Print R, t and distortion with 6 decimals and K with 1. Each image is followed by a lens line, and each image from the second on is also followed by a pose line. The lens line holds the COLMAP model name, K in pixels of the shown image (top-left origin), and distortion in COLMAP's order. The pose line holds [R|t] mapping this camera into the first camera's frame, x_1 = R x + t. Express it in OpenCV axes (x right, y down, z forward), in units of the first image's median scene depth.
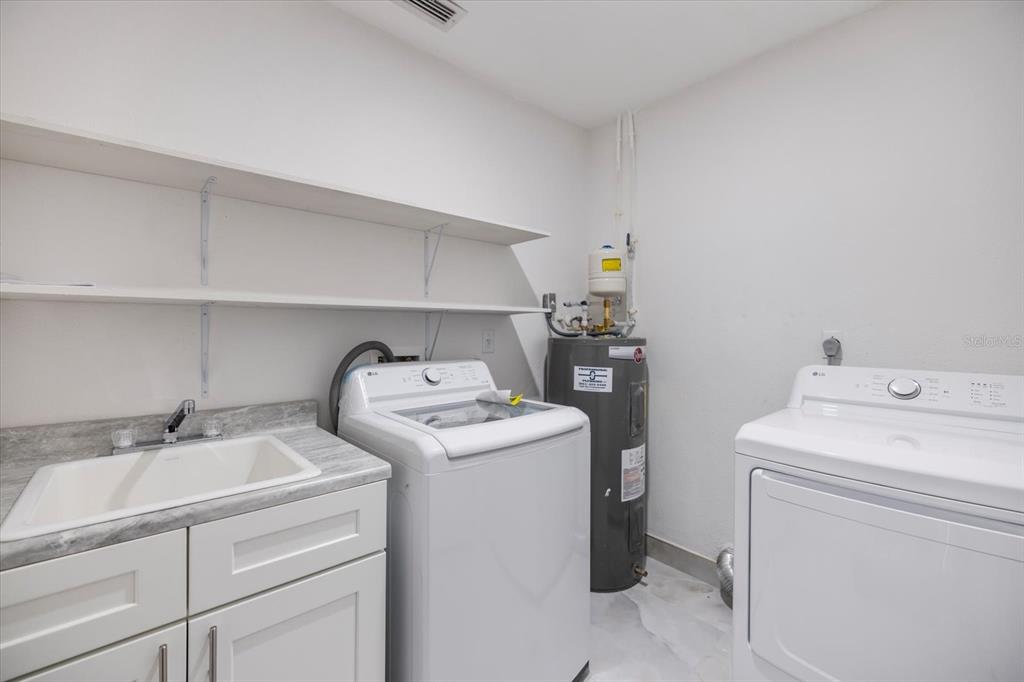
lens RADIAL K [[419.0, 0, 512.0], [0, 419.0, 341.0], [0, 0, 1]] dist [-0.000431, -0.000006]
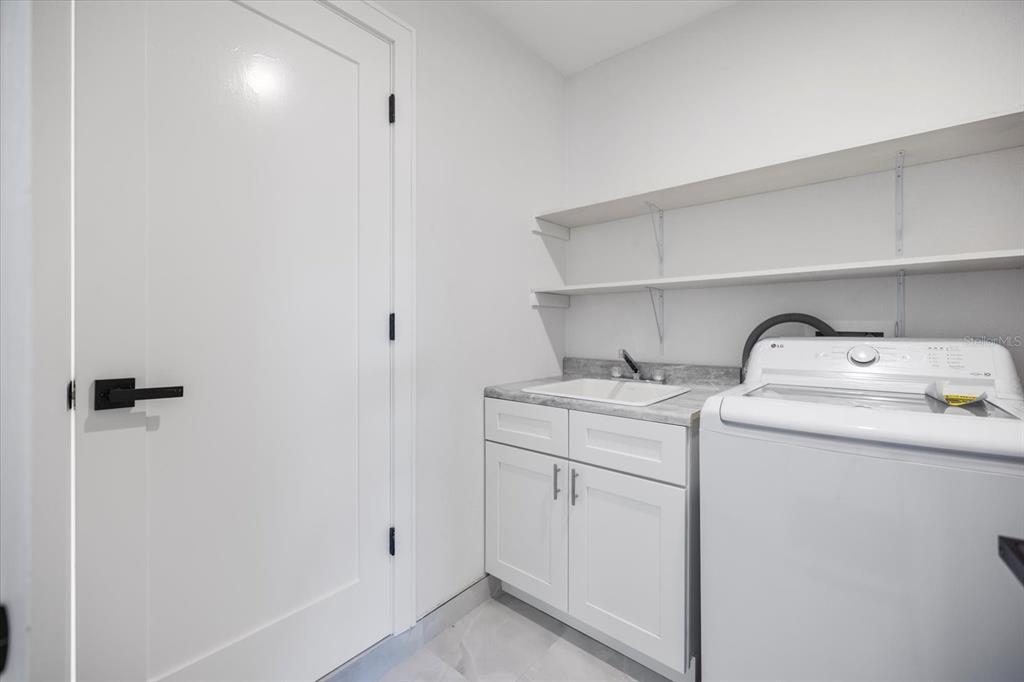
lens RADIAL K [[433.1, 0, 514.2], [0, 433.1, 334.5], [0, 0, 1]] dist [-0.000417, 0.000047]
pose [[0.134524, 0.014989, -0.990797, 0.631963], [-0.013163, 0.999824, 0.013338, 0.050241], [0.990823, 0.011247, 0.134698, 0.284616]]
